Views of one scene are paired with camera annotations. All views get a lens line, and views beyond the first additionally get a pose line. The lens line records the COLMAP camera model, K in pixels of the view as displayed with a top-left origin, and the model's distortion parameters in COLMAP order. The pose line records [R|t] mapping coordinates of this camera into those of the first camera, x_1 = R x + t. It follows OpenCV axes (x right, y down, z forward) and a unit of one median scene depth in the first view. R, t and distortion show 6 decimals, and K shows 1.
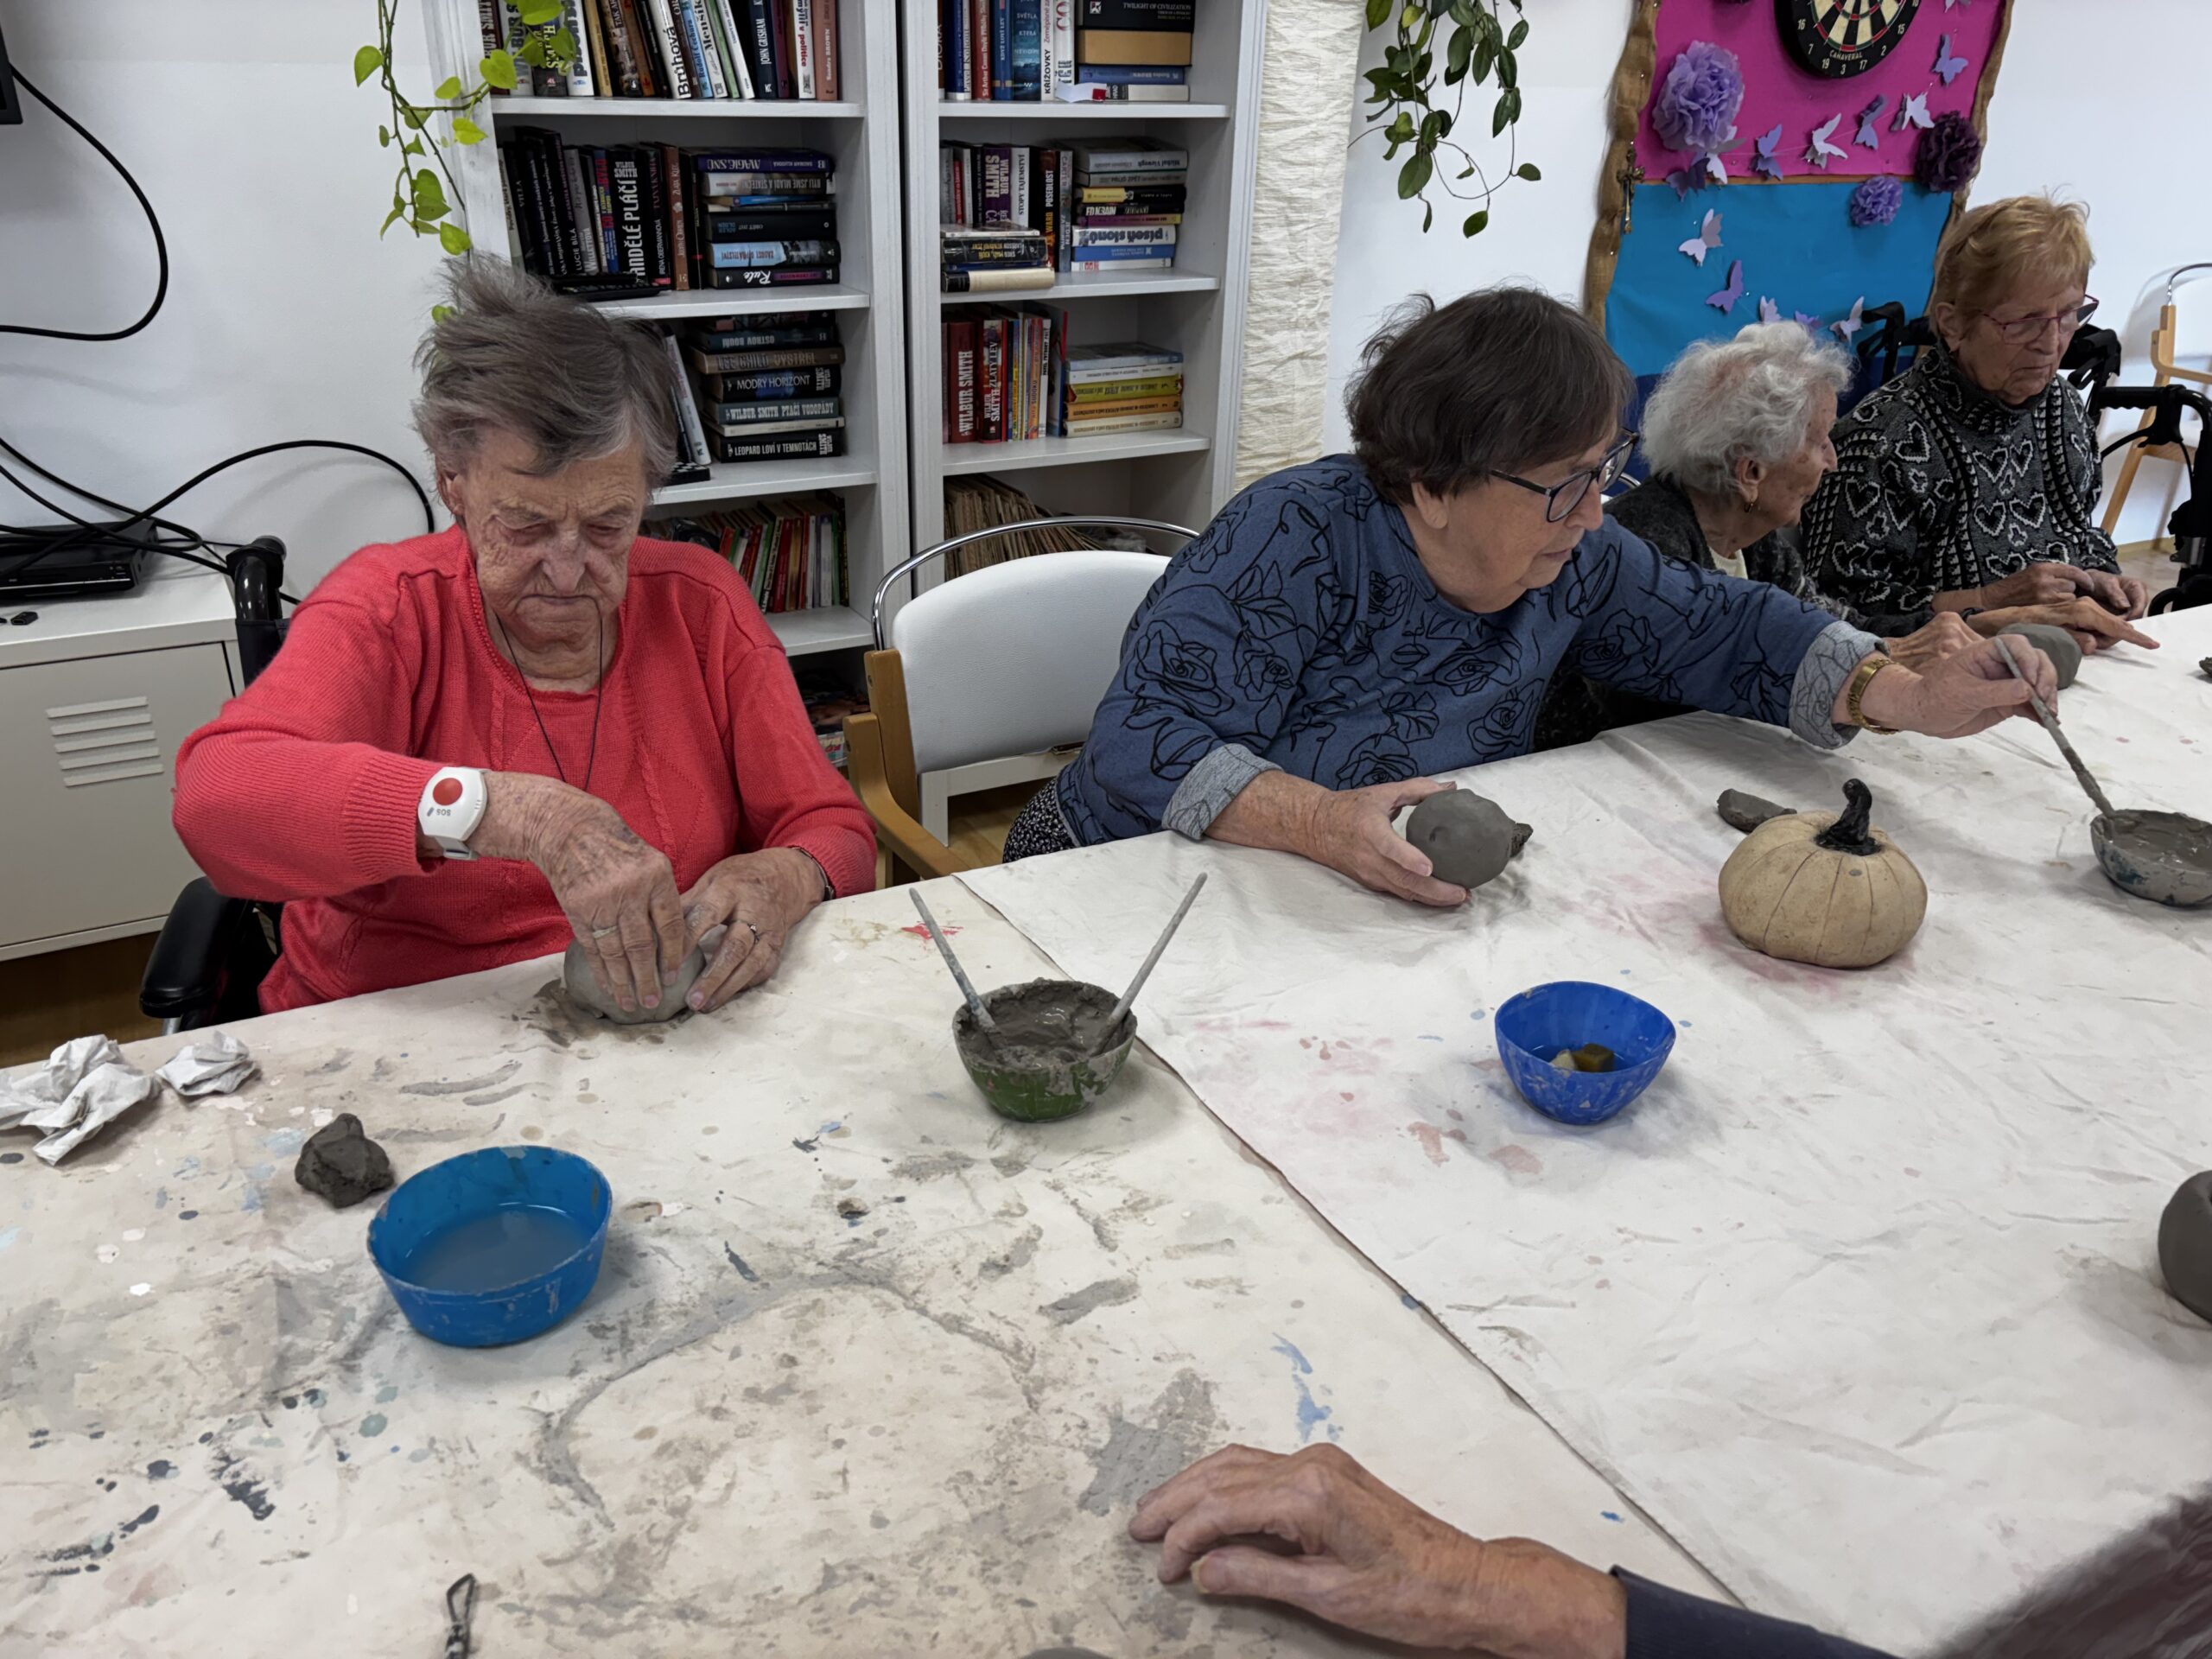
lens RADIAL K [[1719.0, 0, 1106.0], [0, 1719.0, 829.5], [0, 0, 1]] dist [0.026917, 0.003570]
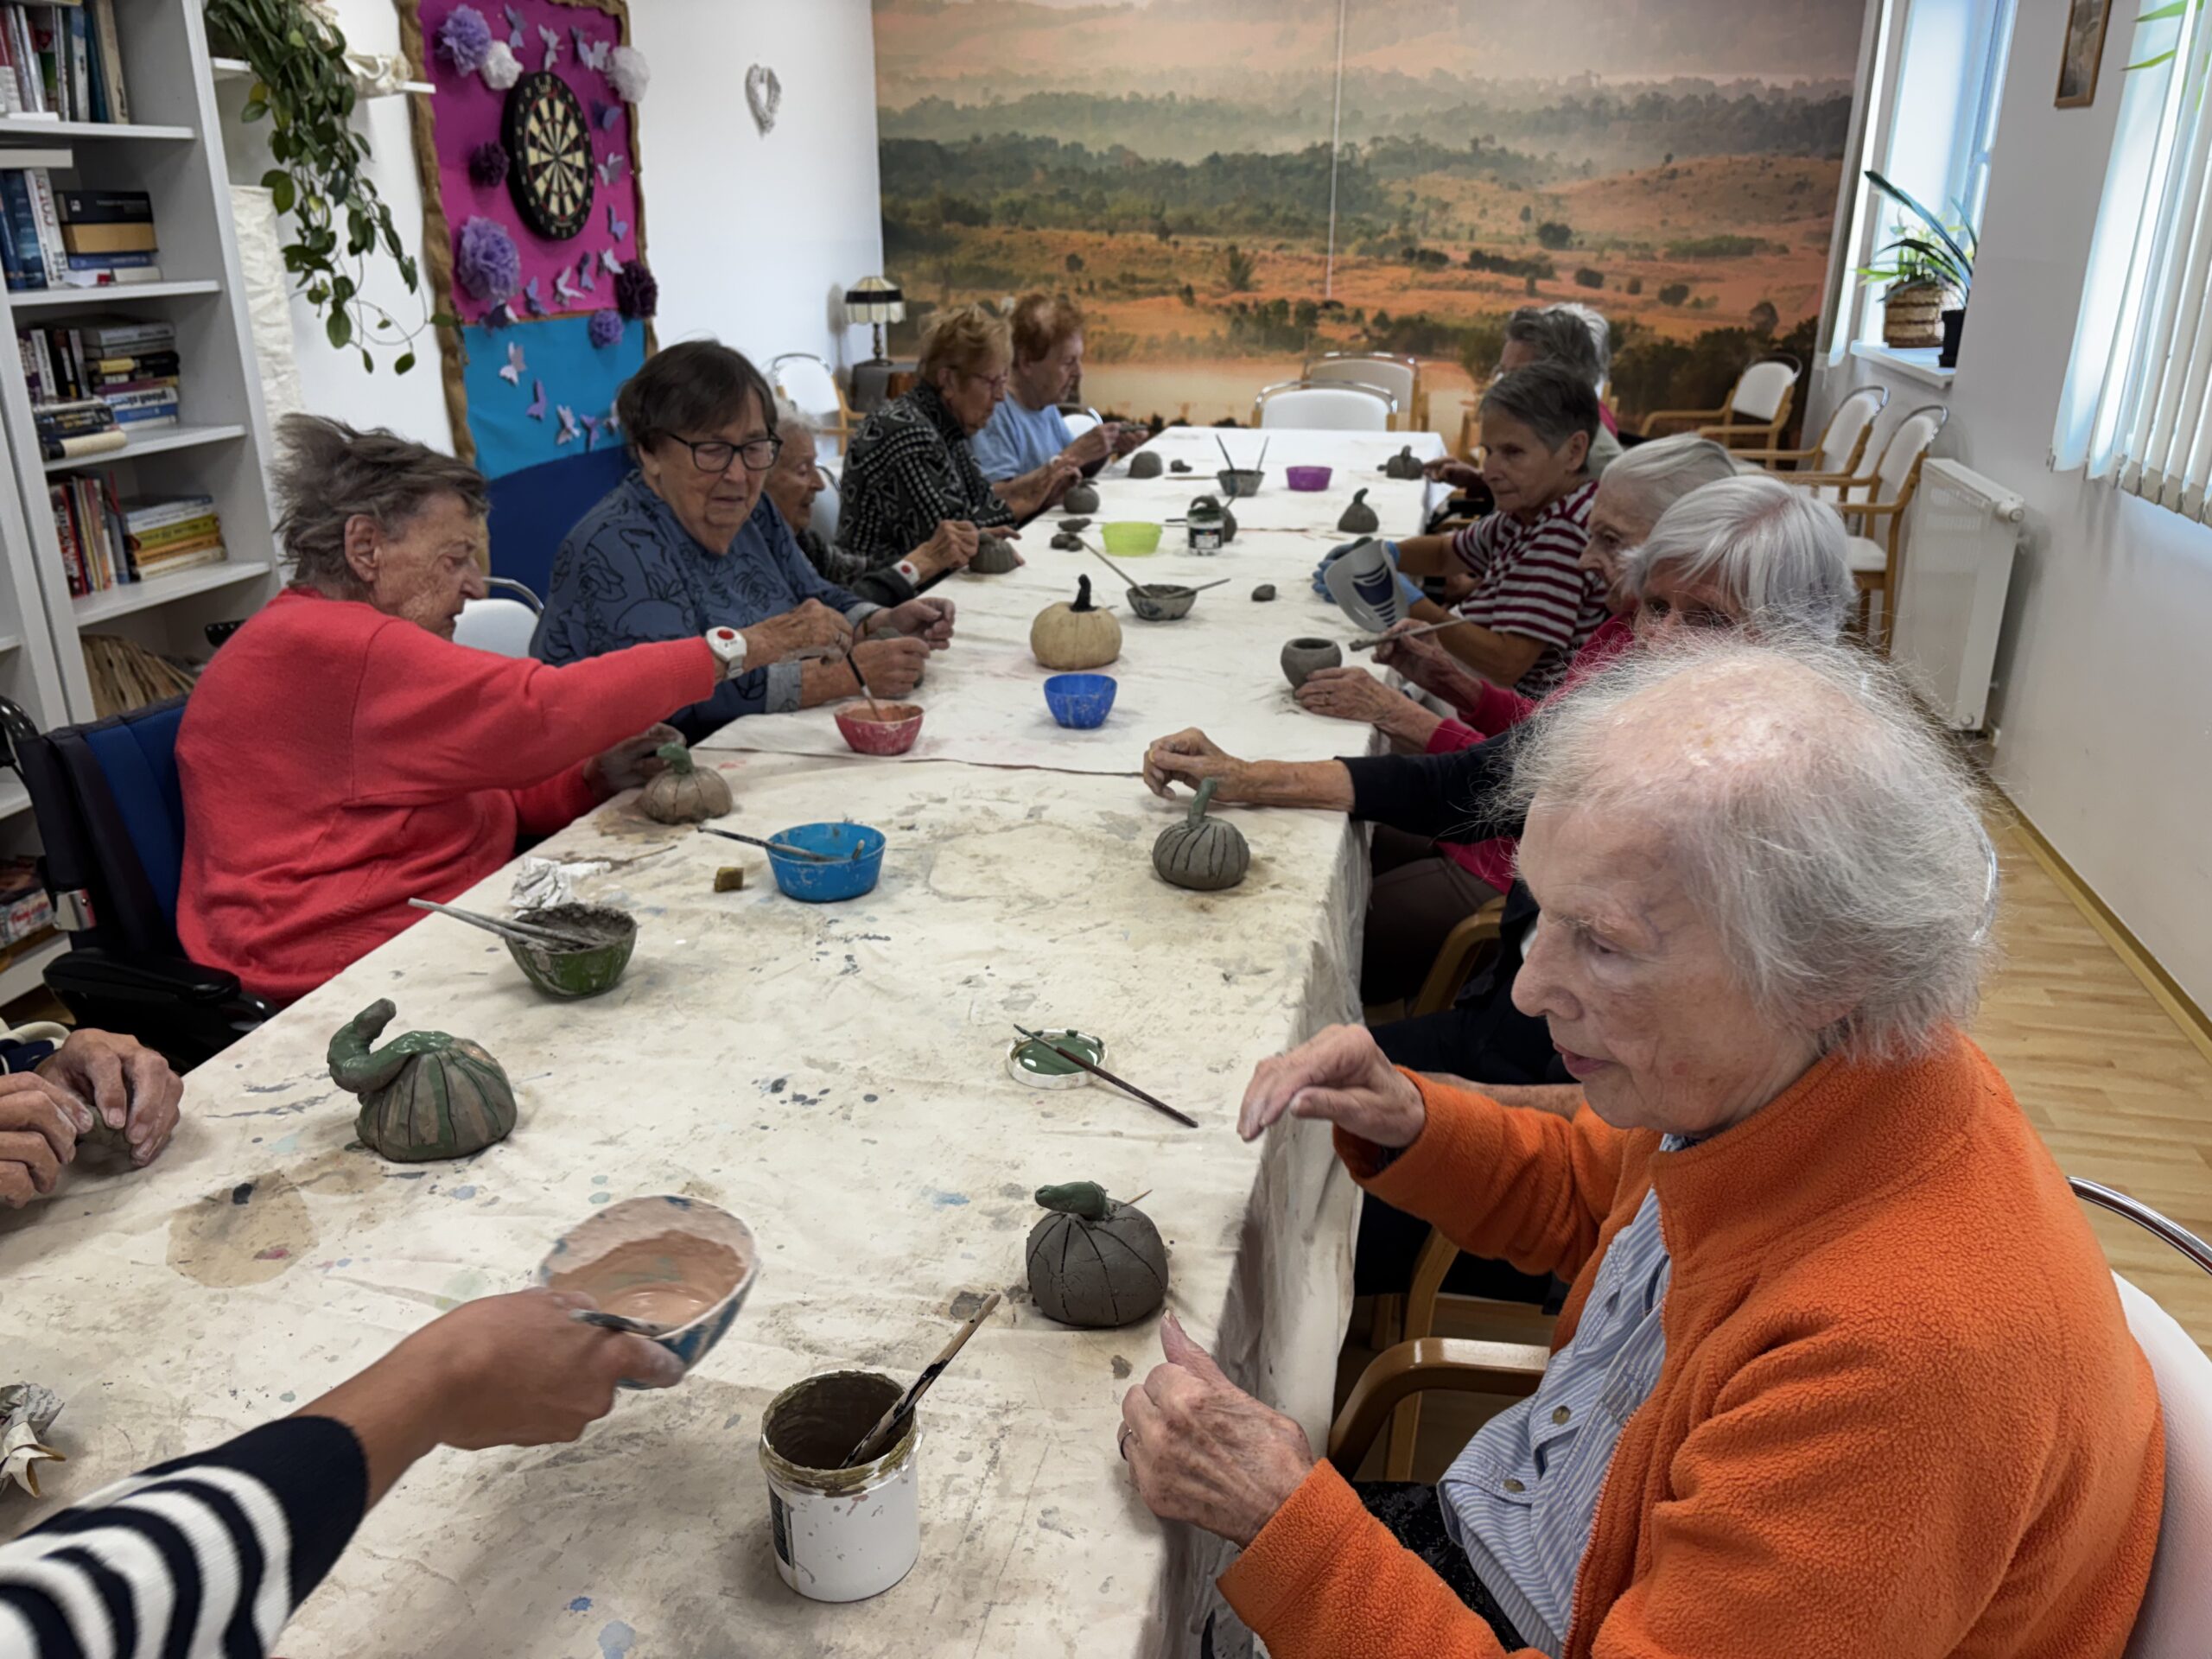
lens RADIAL K [[1713.3, 0, 1053.6], [0, 1713.3, 814.7], [0, 0, 1]] dist [0.079500, -0.071462]
pose [[0.693359, -0.276243, 0.665539, -0.408641], [0.335496, 0.941144, 0.041117, 0.062177], [-0.637726, 0.194777, 0.745229, -0.169859]]
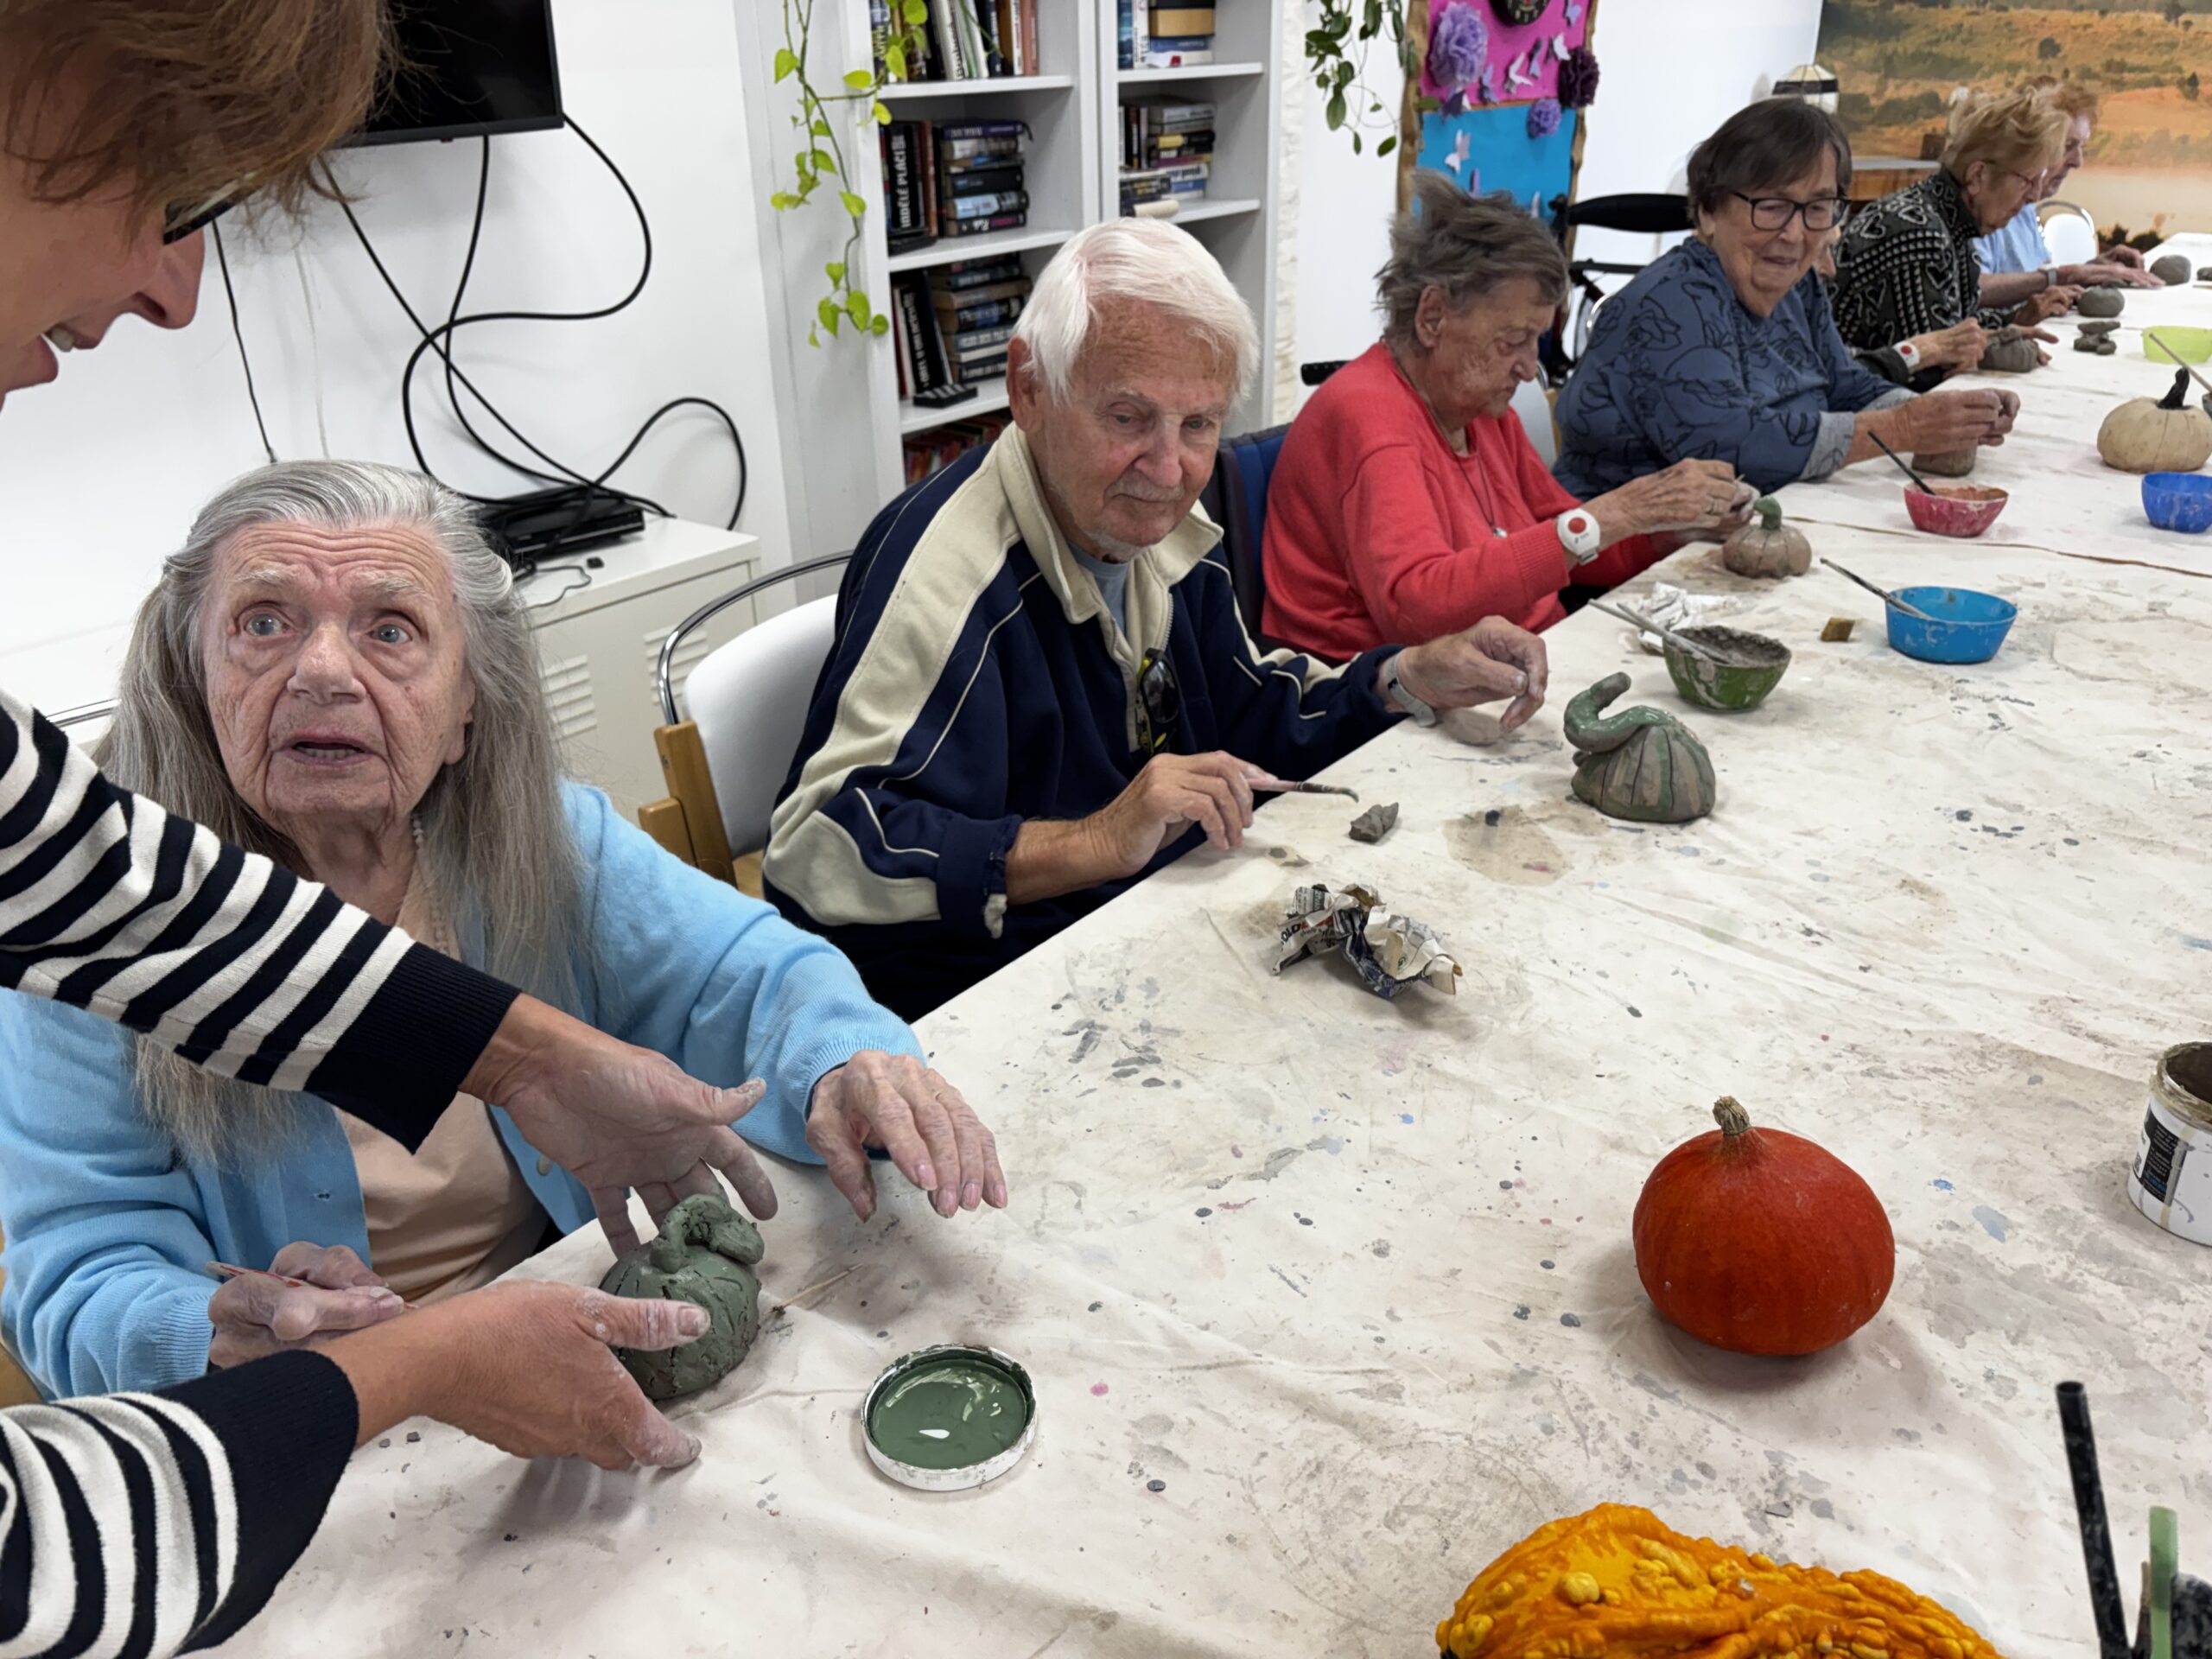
lens RADIAL K [[1686.9, 0, 1104.0], [0, 1686.9, 789.8], [0, 0, 1]] dist [0.075192, -0.064027]
pose [[0.924260, -0.201286, 0.324389, -0.538533], [0.206071, 0.978334, 0.019921, 0.059840], [-0.321370, 0.048435, 0.945714, -0.135218]]
